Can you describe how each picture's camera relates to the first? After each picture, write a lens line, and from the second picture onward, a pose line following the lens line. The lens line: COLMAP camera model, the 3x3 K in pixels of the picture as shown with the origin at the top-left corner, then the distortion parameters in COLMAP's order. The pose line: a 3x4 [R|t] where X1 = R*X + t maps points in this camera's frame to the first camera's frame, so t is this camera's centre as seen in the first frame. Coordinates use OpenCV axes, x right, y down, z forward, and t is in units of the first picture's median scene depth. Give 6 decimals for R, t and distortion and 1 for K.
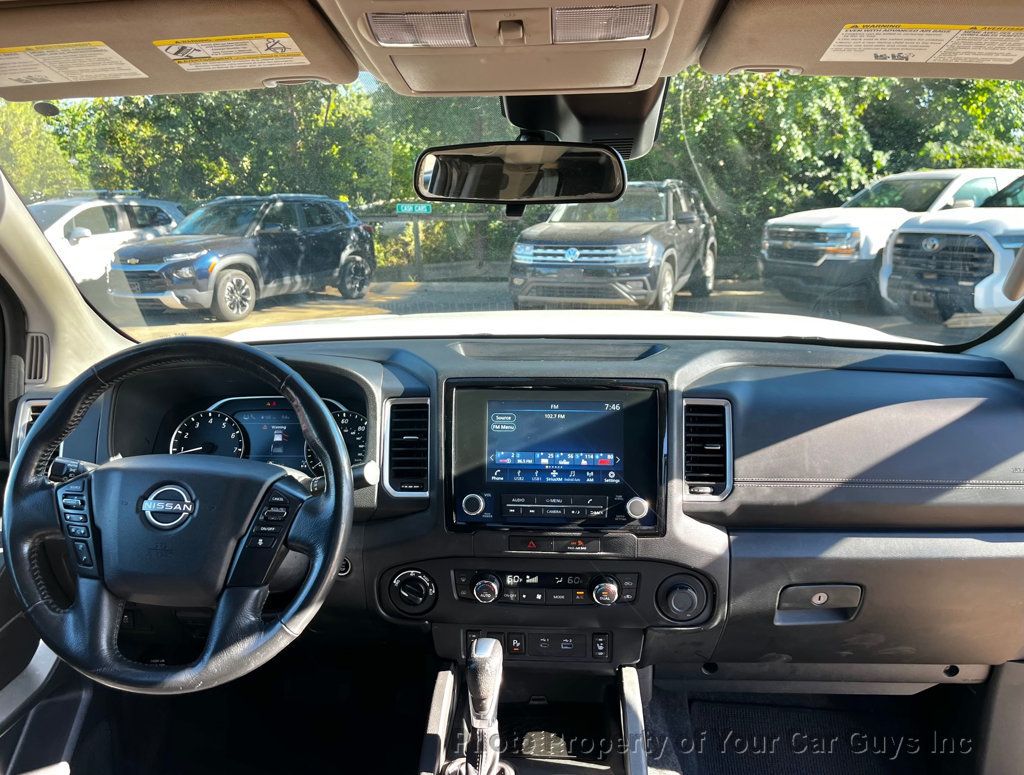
lens RADIAL K [[843.2, 0, 499.9], [0, 843.2, 329.1], [0, 0, 1]] dist [0.013087, -0.016750]
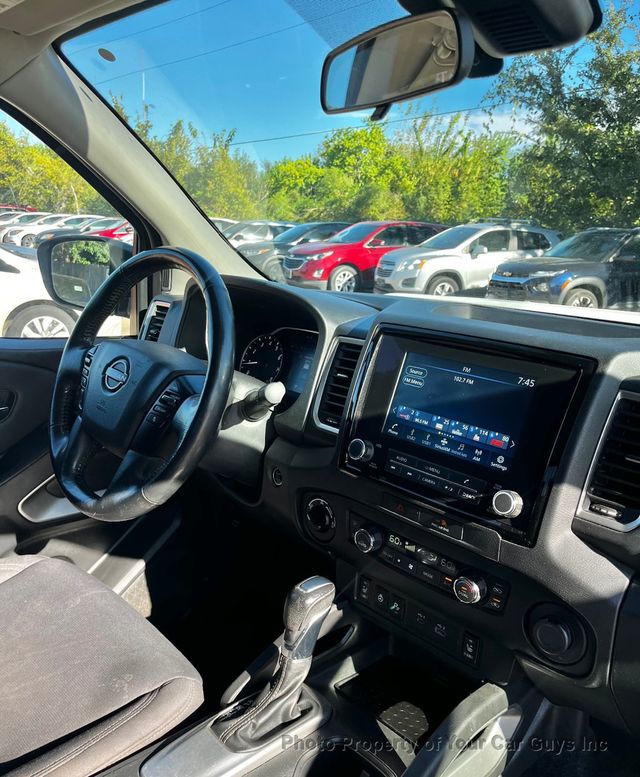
lens RADIAL K [[669.4, 0, 324.5], [0, 669.4, 400.6], [0, 0, 1]] dist [0.047760, -0.046560]
pose [[0.746851, 0.209980, -0.630969, 0.405362], [-0.154924, 0.977671, 0.141981, 0.047548], [0.646693, -0.008286, 0.762705, 0.375287]]
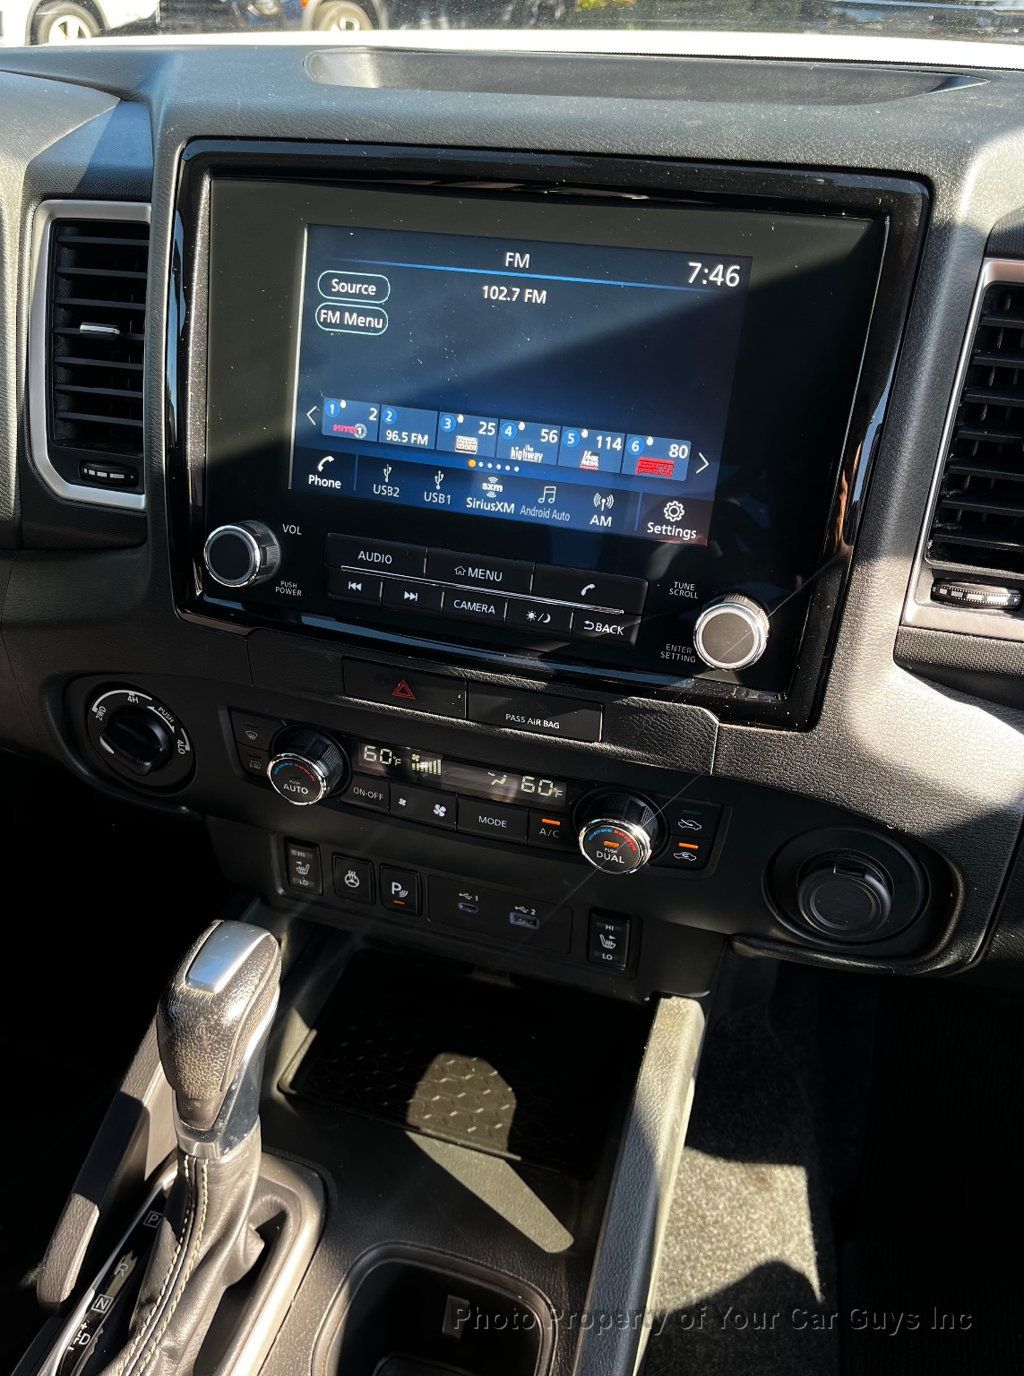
lens RADIAL K [[1184.7, 0, 479.1], [0, 1184.7, 679.0], [0, 0, 1]] dist [0.055492, -0.058847]
pose [[0.970612, 0.138026, -0.197130, 0.155330], [-0.044343, 0.907719, 0.417230, 0.052201], [0.236527, -0.396227, 0.887163, 0.575635]]
